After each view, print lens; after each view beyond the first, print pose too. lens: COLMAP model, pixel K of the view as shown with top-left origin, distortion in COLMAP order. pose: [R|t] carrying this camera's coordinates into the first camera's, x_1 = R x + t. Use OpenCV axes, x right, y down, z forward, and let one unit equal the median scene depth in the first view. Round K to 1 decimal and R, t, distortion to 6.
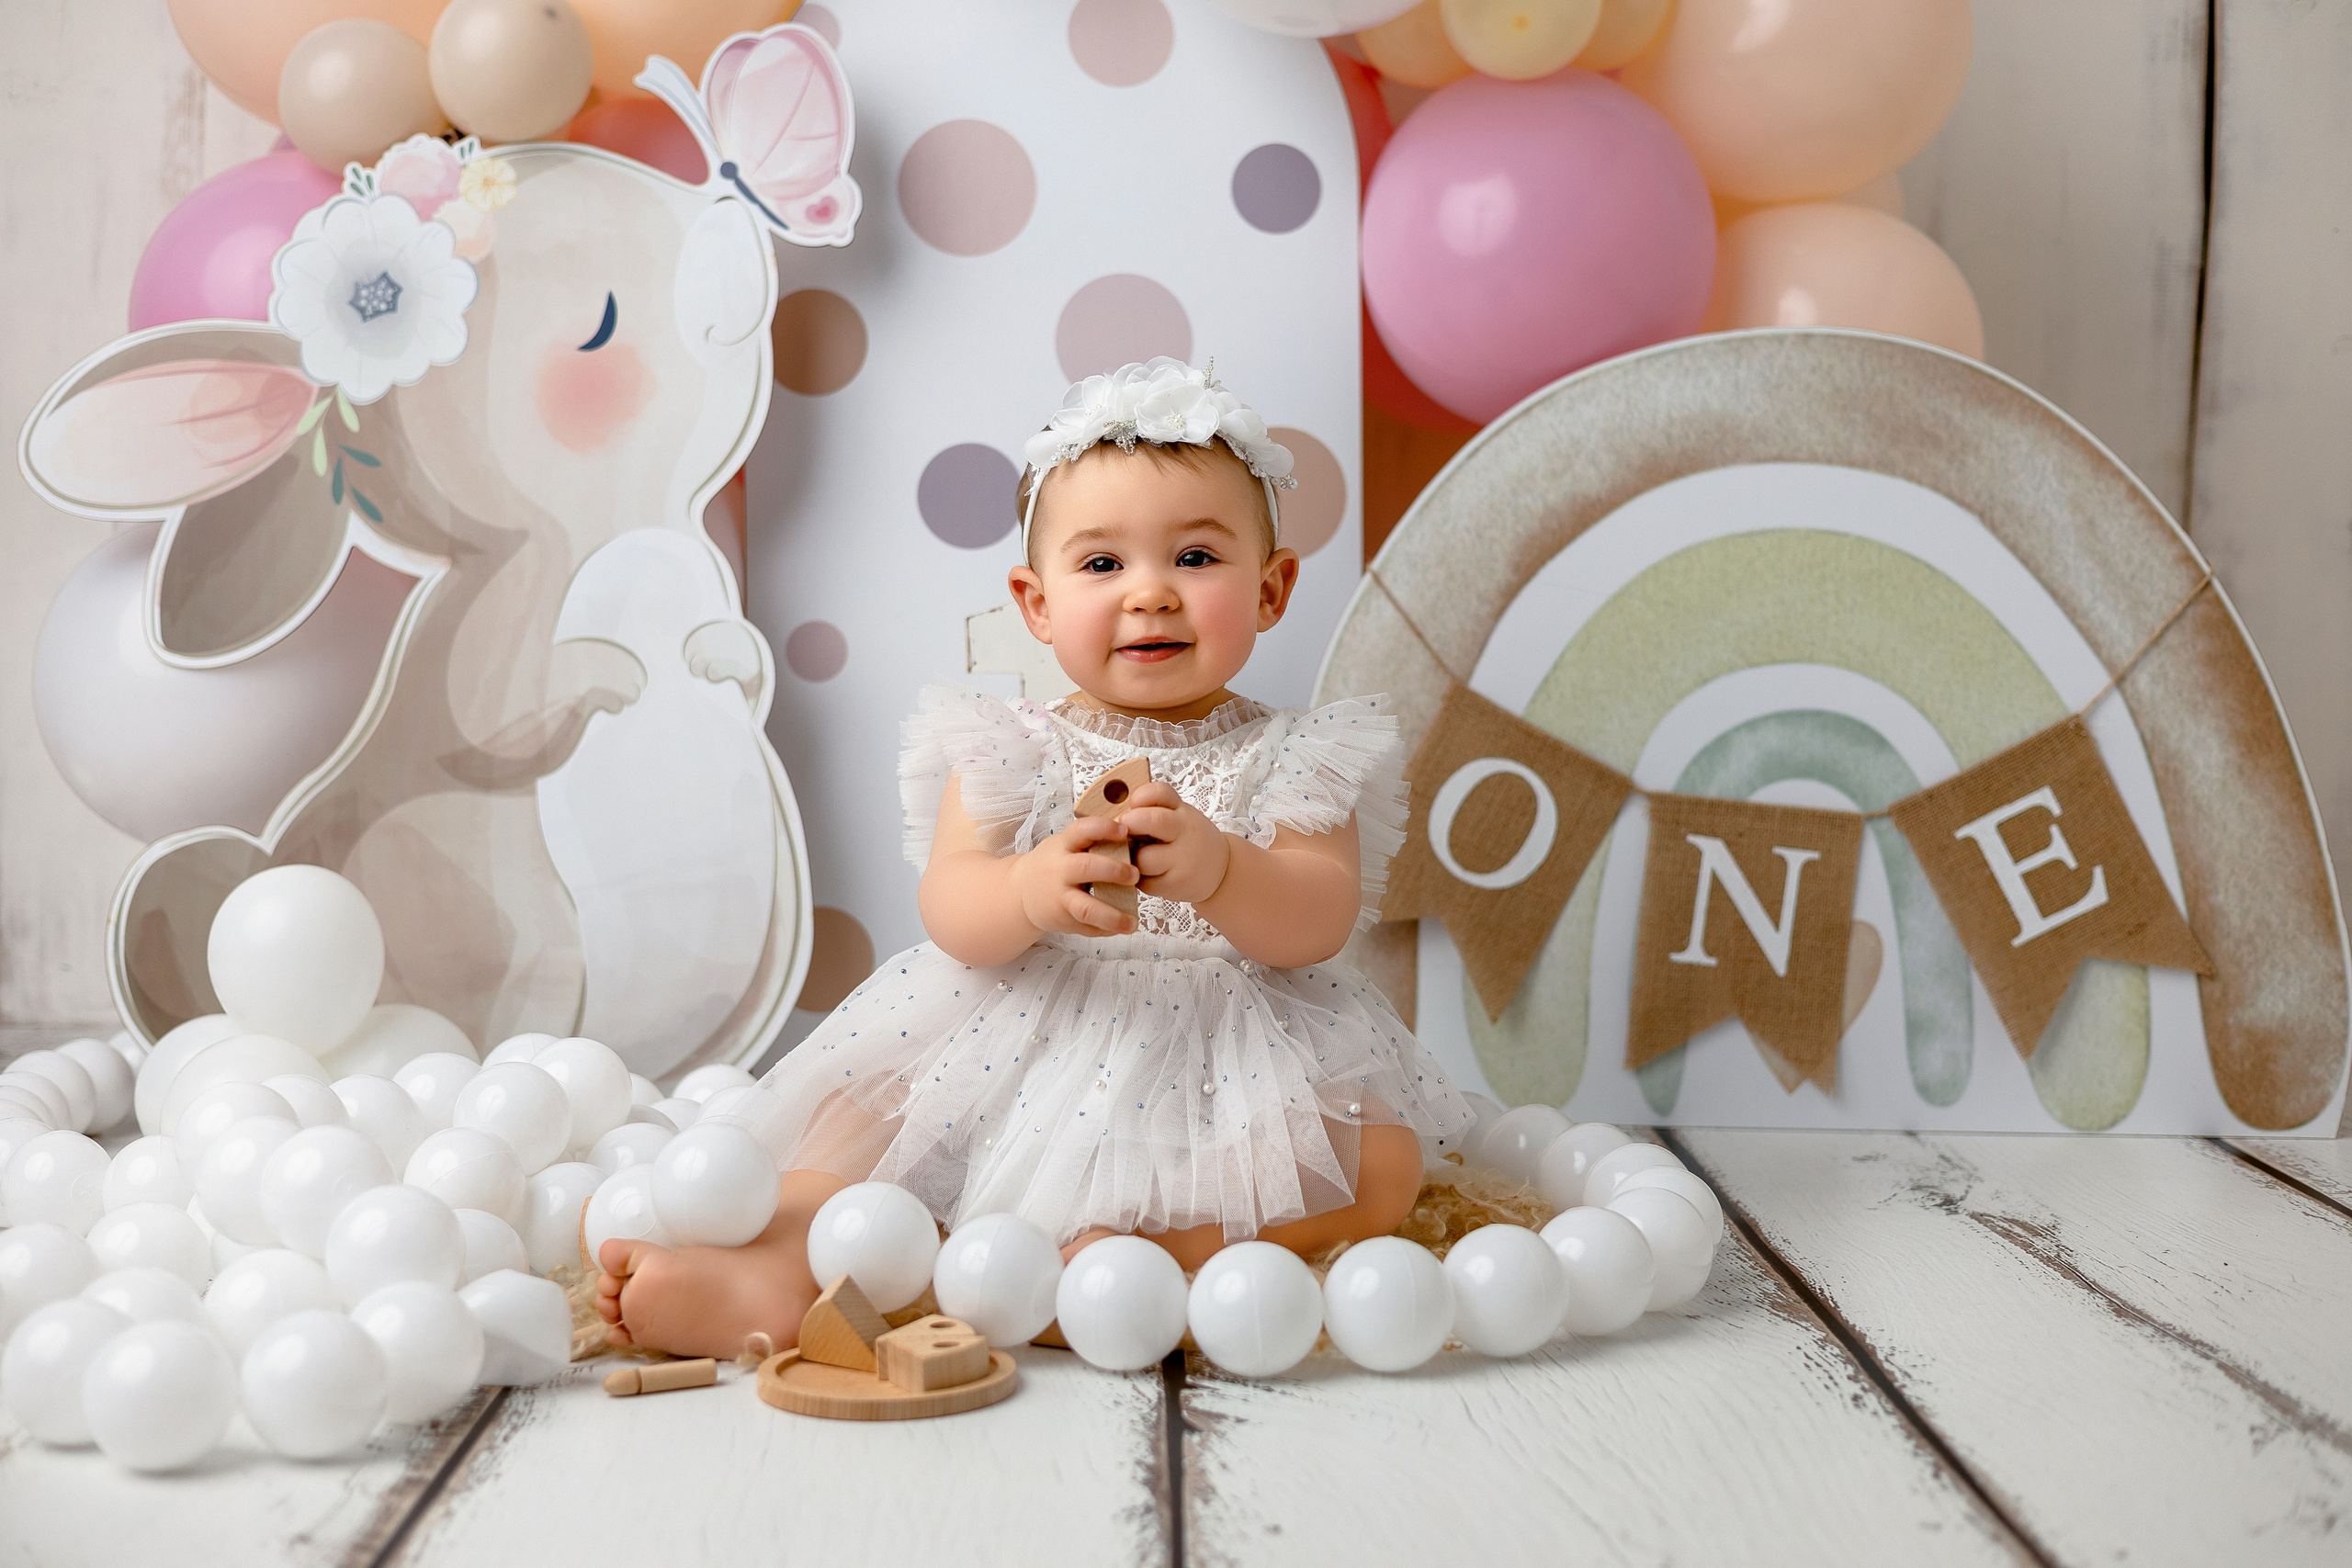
lens RADIAL K [[3268.2, 0, 1190.3], [0, 3268.2, 787.2], [0, 0, 1]] dist [0.030397, 0.000000]
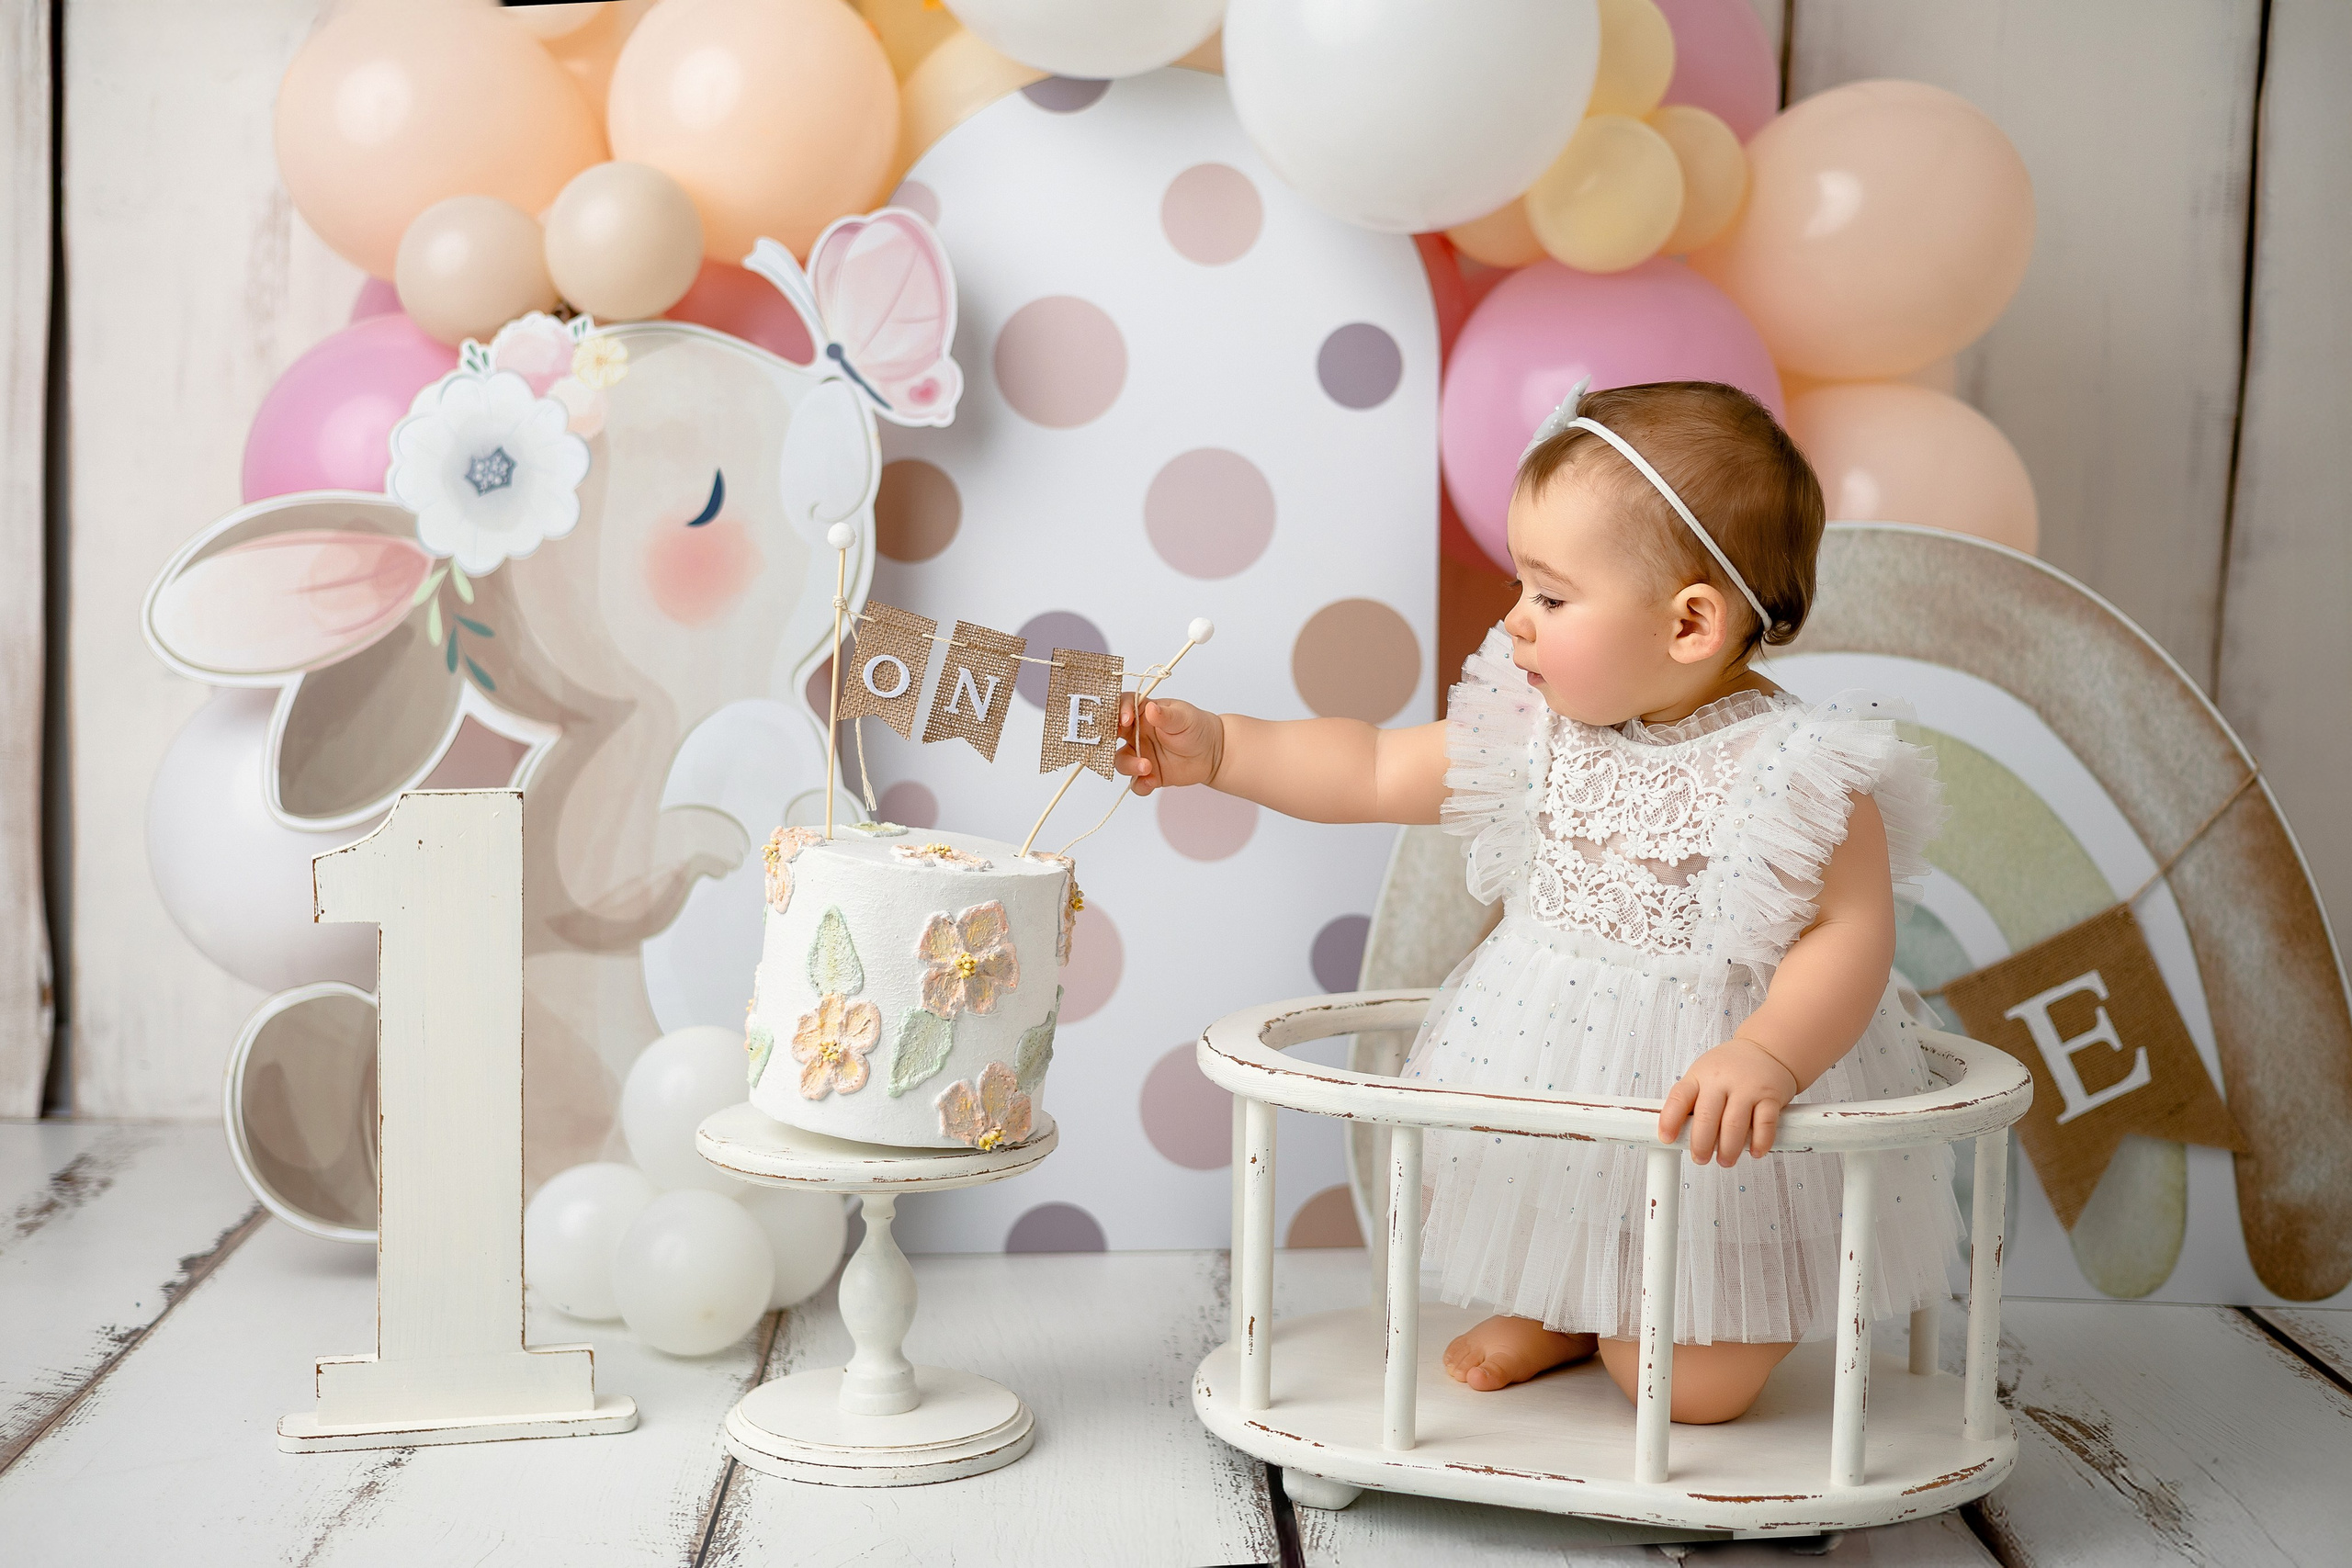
lens RADIAL K [[3268.2, 0, 1195.6], [0, 3268.2, 787.9], [0, 0, 1]] dist [0.030397, 0.000000]
pose [[0.999704, 0.015268, 0.018939, -0.045082], [-0.015956, 0.999197, 0.036753, -0.091607], [-0.018363, -0.037044, 0.999145, -0.035036]]
